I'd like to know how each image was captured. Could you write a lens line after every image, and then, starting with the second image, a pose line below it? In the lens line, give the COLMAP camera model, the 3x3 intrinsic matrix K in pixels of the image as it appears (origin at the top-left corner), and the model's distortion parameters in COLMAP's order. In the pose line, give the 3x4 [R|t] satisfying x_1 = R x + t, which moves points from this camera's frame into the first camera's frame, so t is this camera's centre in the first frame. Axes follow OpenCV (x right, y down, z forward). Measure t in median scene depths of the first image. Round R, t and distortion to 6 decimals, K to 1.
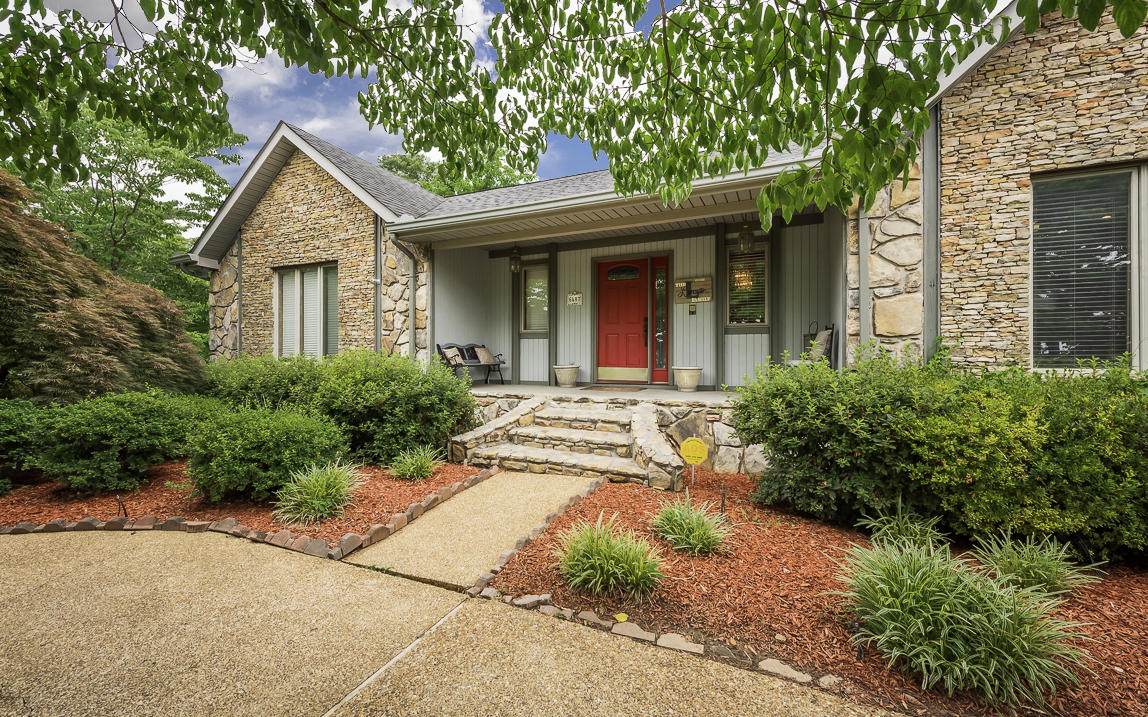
lens RADIAL K [[449.5, 0, 574.0], [0, 449.5, 358.5], [0, 0, 1]] dist [0.001262, -0.000315]
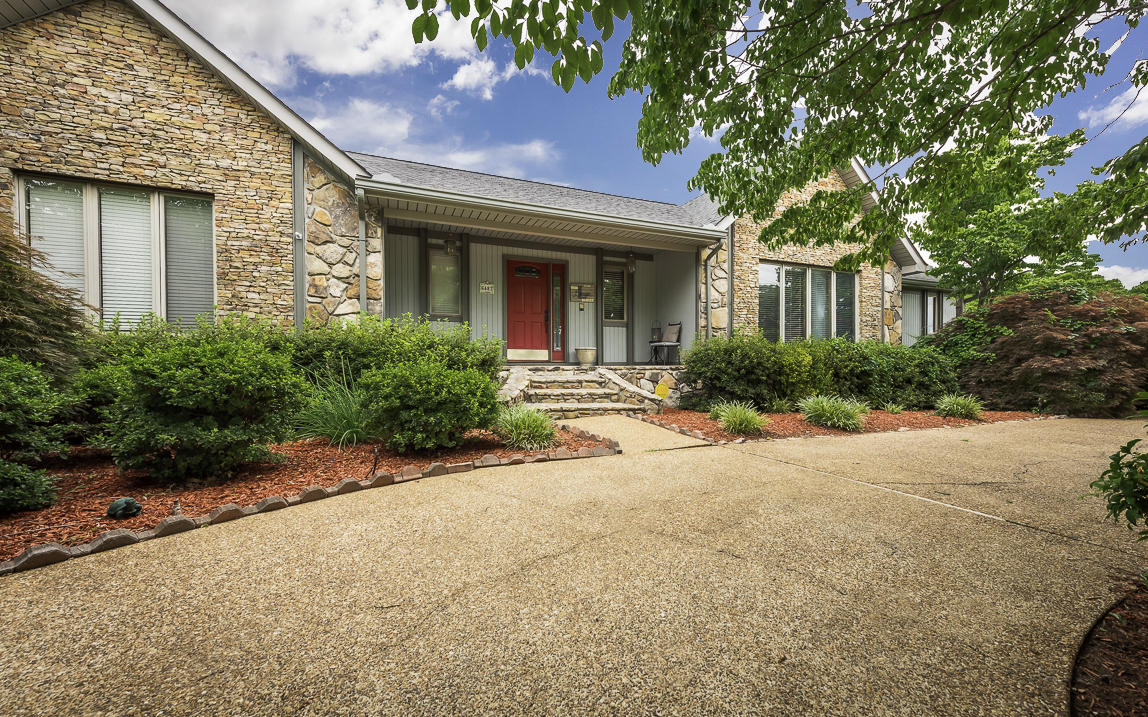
lens RADIAL K [[452.0, 0, 586.6], [0, 452.0, 378.4], [0, 0, 1]] dist [0.000769, -0.000151]
pose [[0.676258, -0.018804, 0.736425, -0.848454], [0.009369, 0.999813, 0.016926, 0.096944], [-0.736605, -0.004546, 0.676308, 0.066144]]
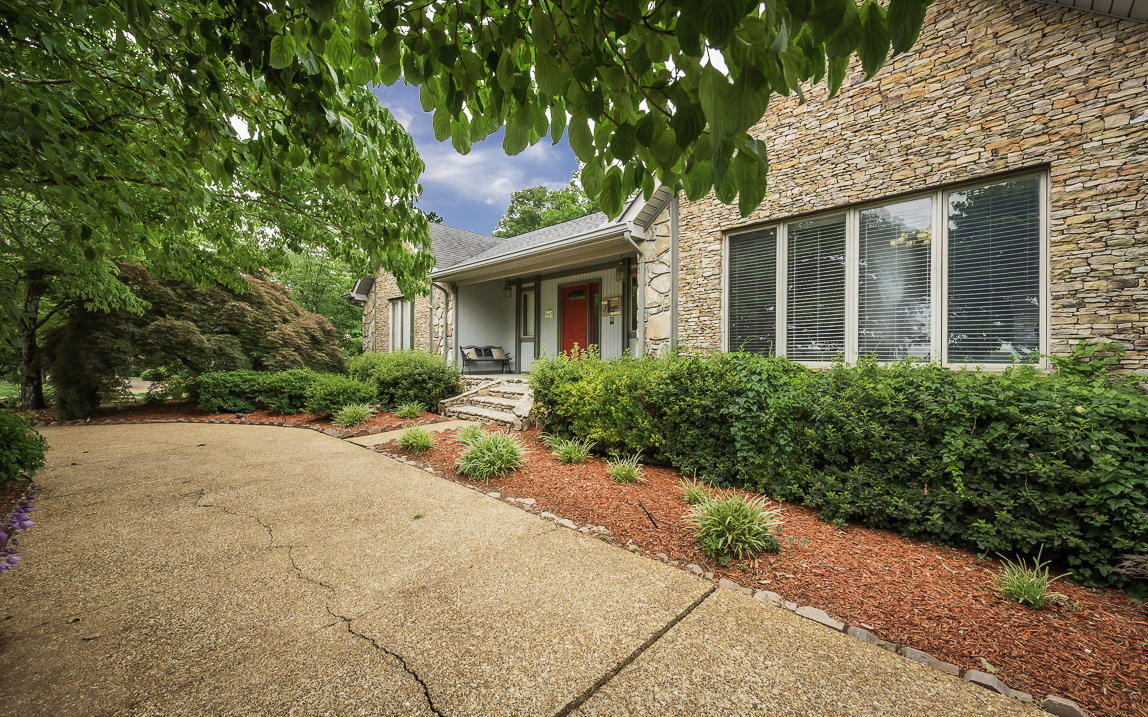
lens RADIAL K [[449.5, 0, 574.0], [0, 449.5, 358.5], [0, 0, 1]] dist [0.001262, -0.000315]
pose [[0.935882, 0.006568, -0.352253, 0.736888], [-0.008003, 0.999965, -0.002617, 0.015088], [0.352224, 0.005268, 0.935901, -0.389907]]
